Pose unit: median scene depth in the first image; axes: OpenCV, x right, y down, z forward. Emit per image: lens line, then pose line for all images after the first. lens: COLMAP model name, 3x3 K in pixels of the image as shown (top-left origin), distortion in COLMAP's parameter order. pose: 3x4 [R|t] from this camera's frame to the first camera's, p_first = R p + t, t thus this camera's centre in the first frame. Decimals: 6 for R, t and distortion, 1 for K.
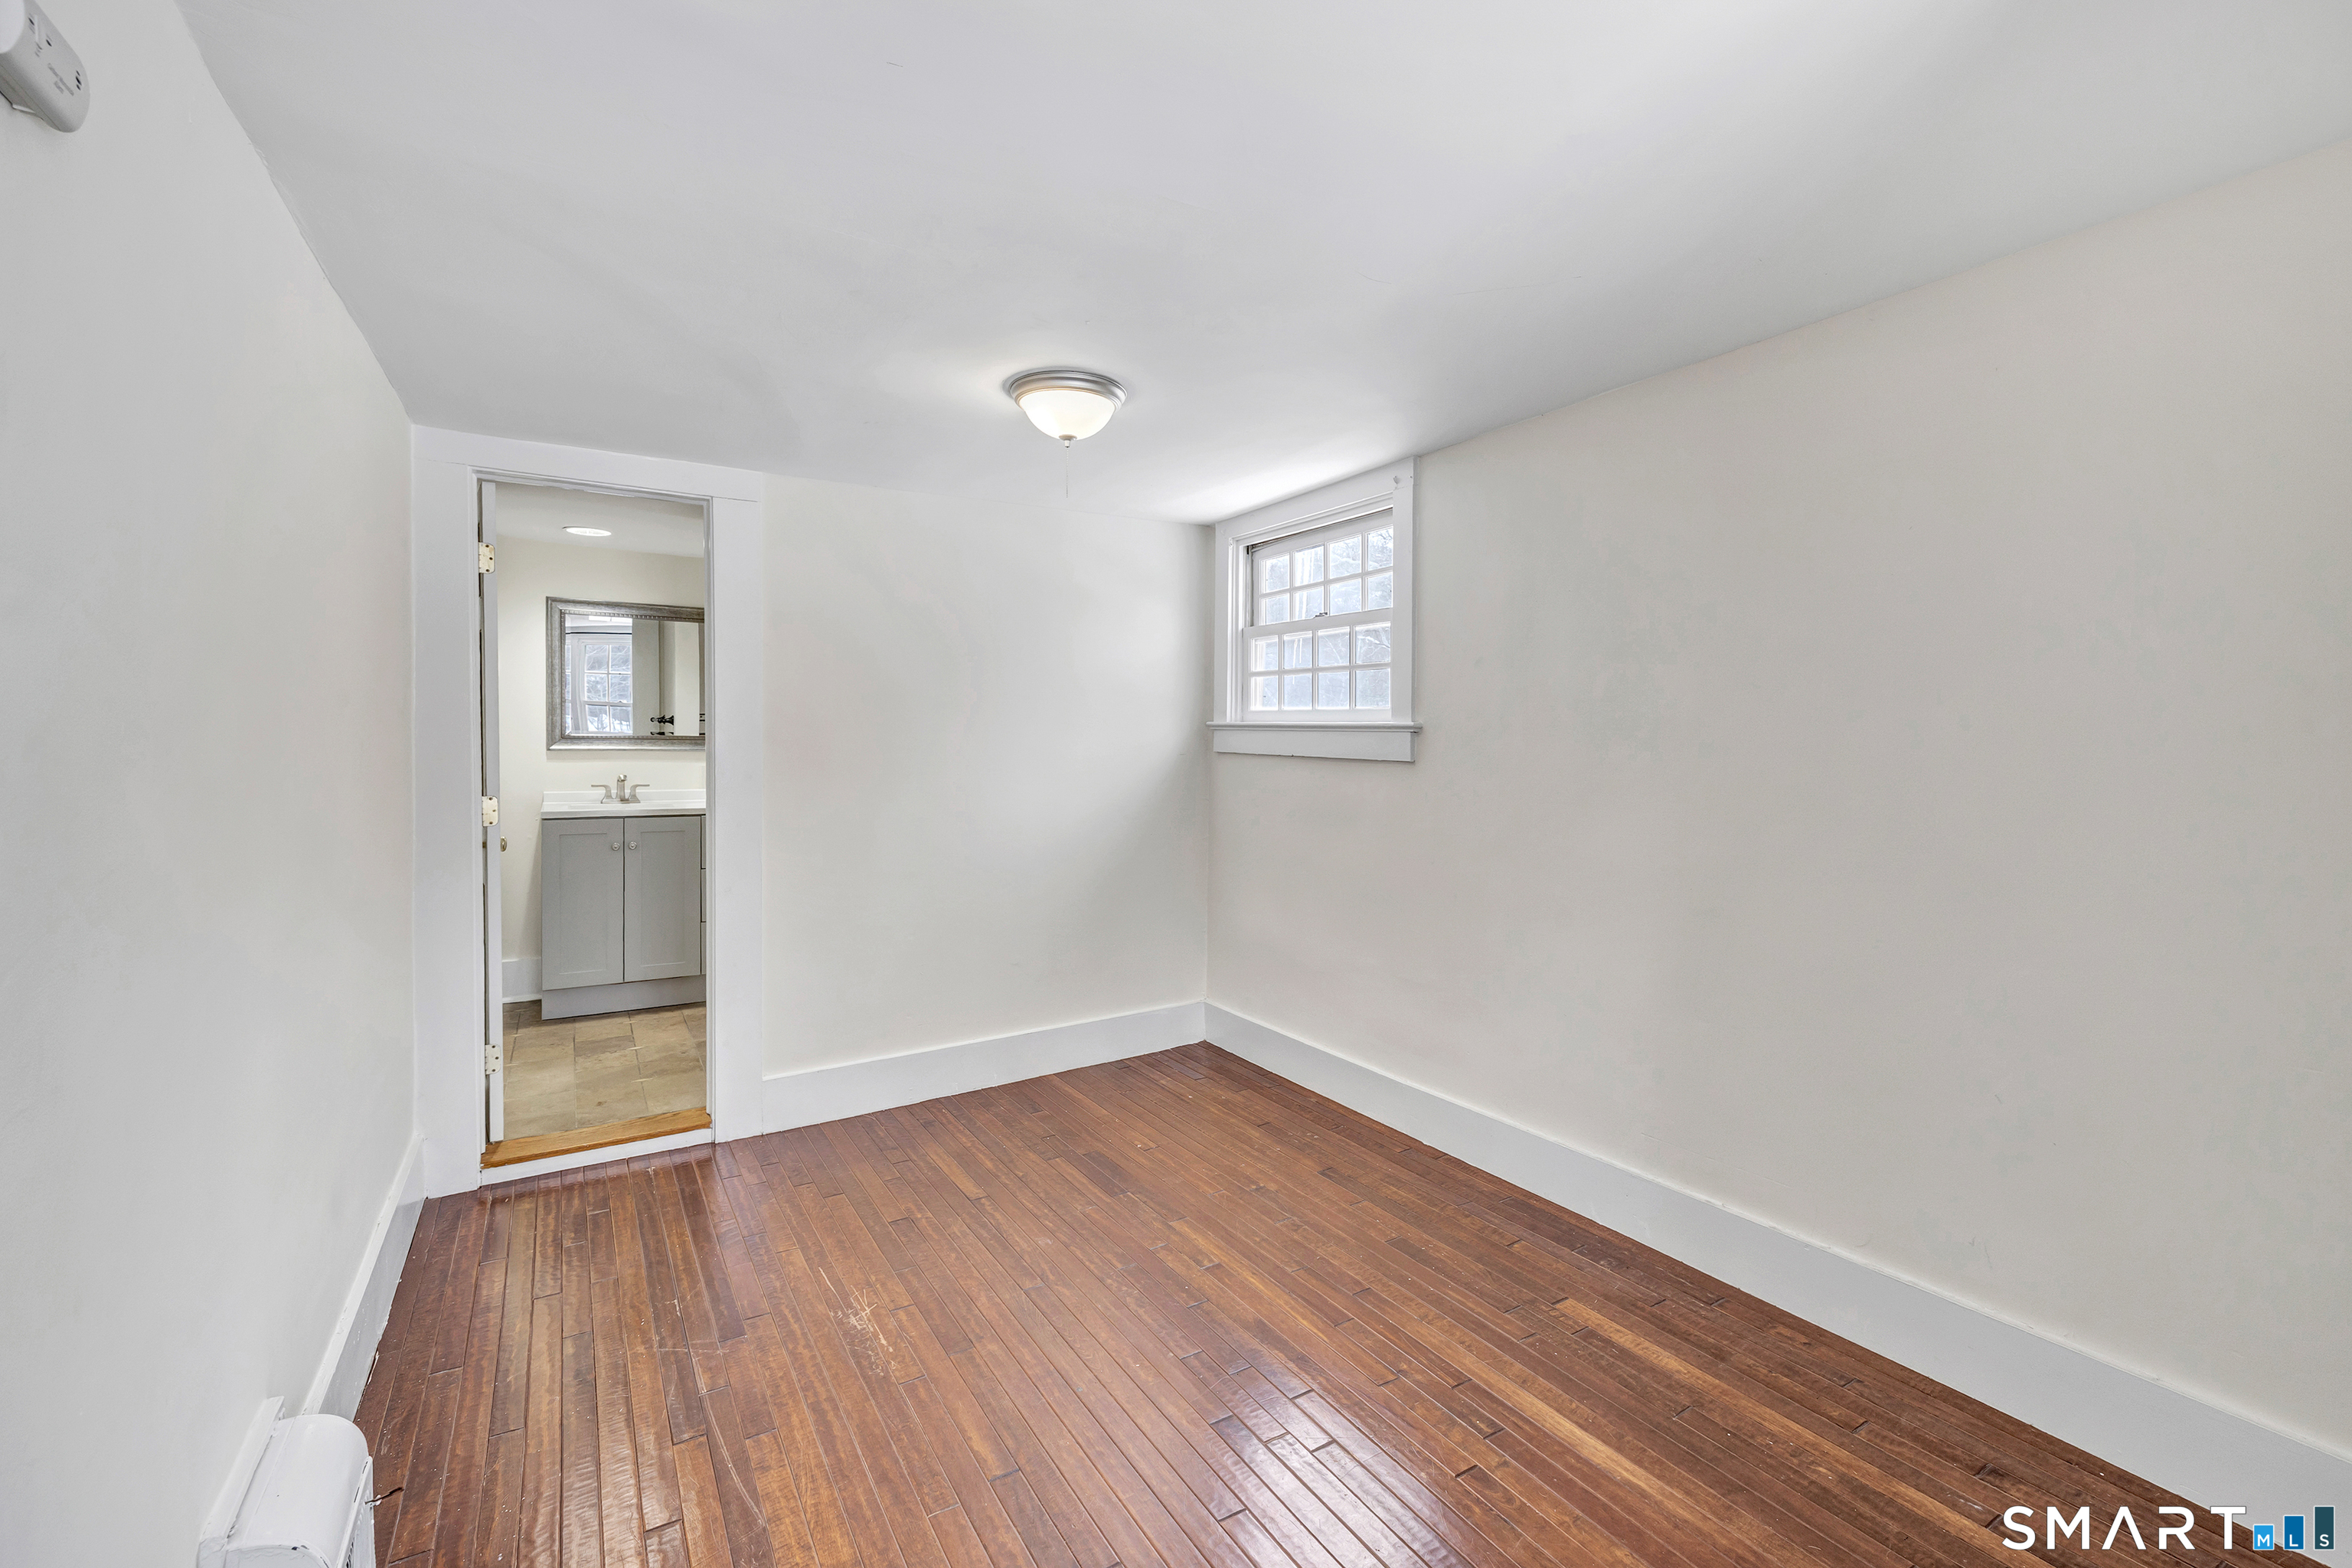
lens RADIAL K [[1005.6, 0, 1173.0], [0, 1005.6, 769.2], [0, 0, 1]] dist [0.001966, -0.000010]
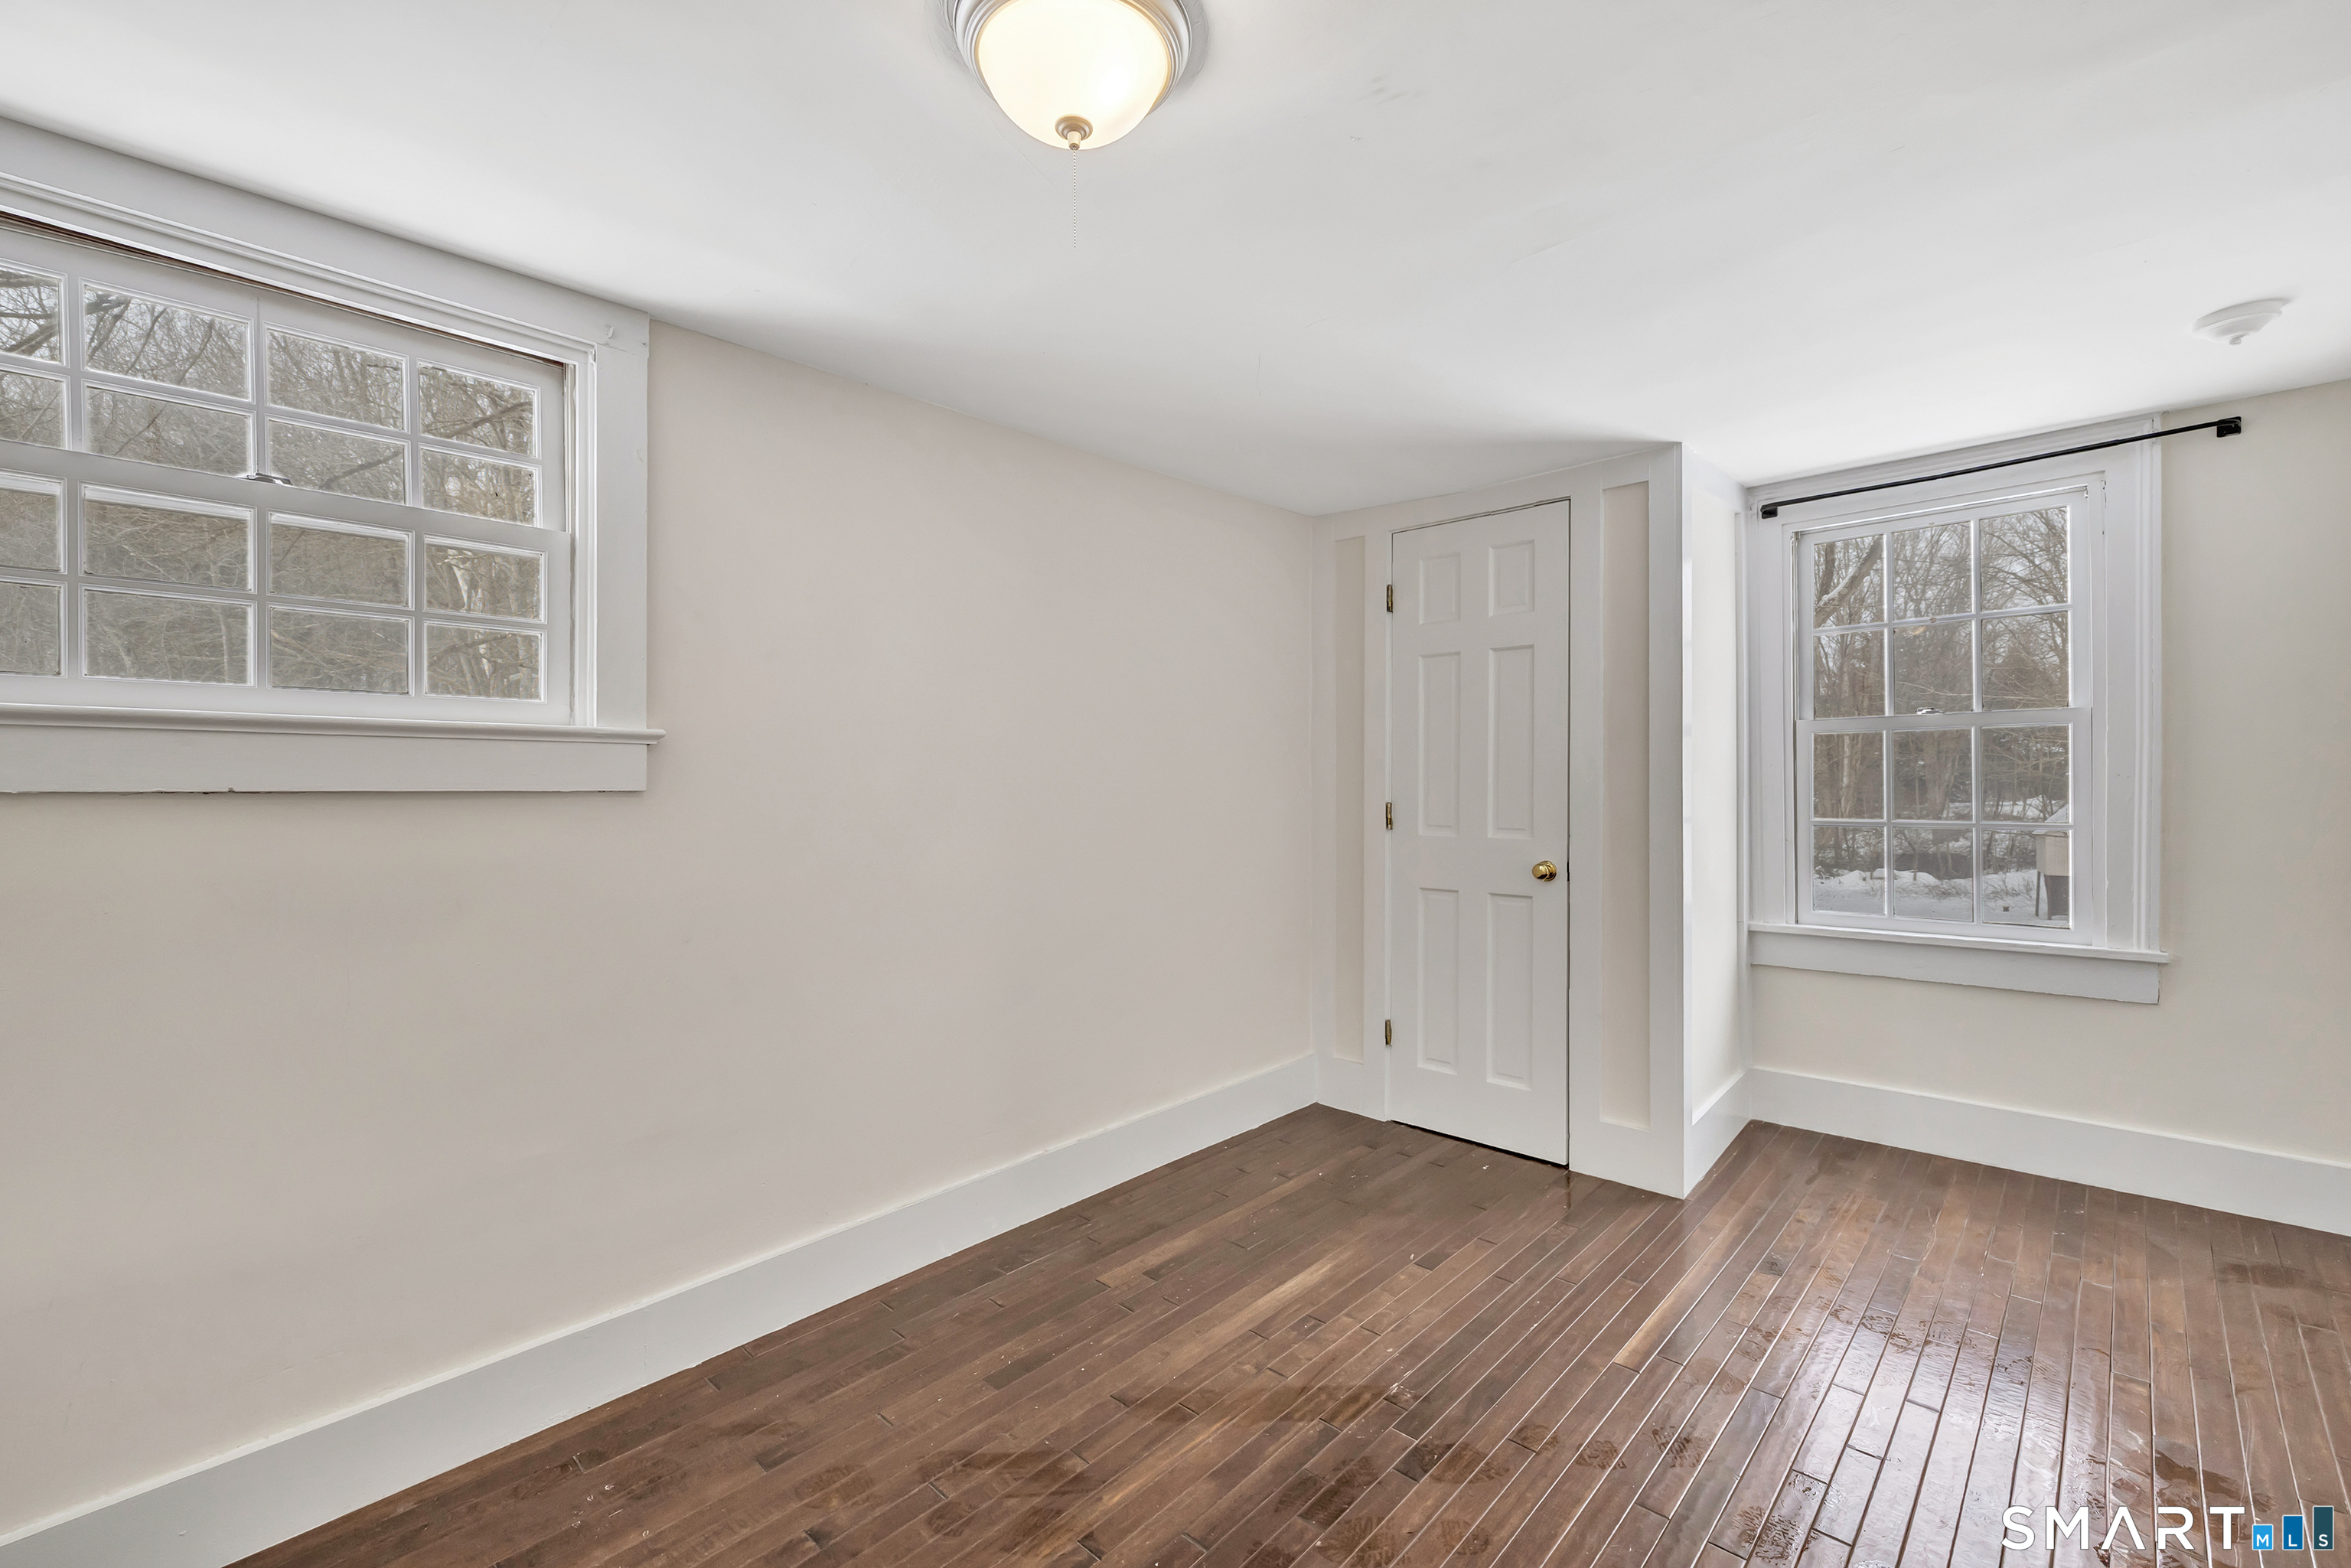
lens RADIAL K [[1005.1, 0, 1171.0], [0, 1005.1, 780.2], [0, 0, 1]] dist [0.001966, -0.000010]
pose [[-0.278333, -0.004514, 0.960474, -0.653277], [0.031795, 0.999398, 0.013911, -0.017768], [-0.959958, 0.034410, -0.278022, 1.201254]]
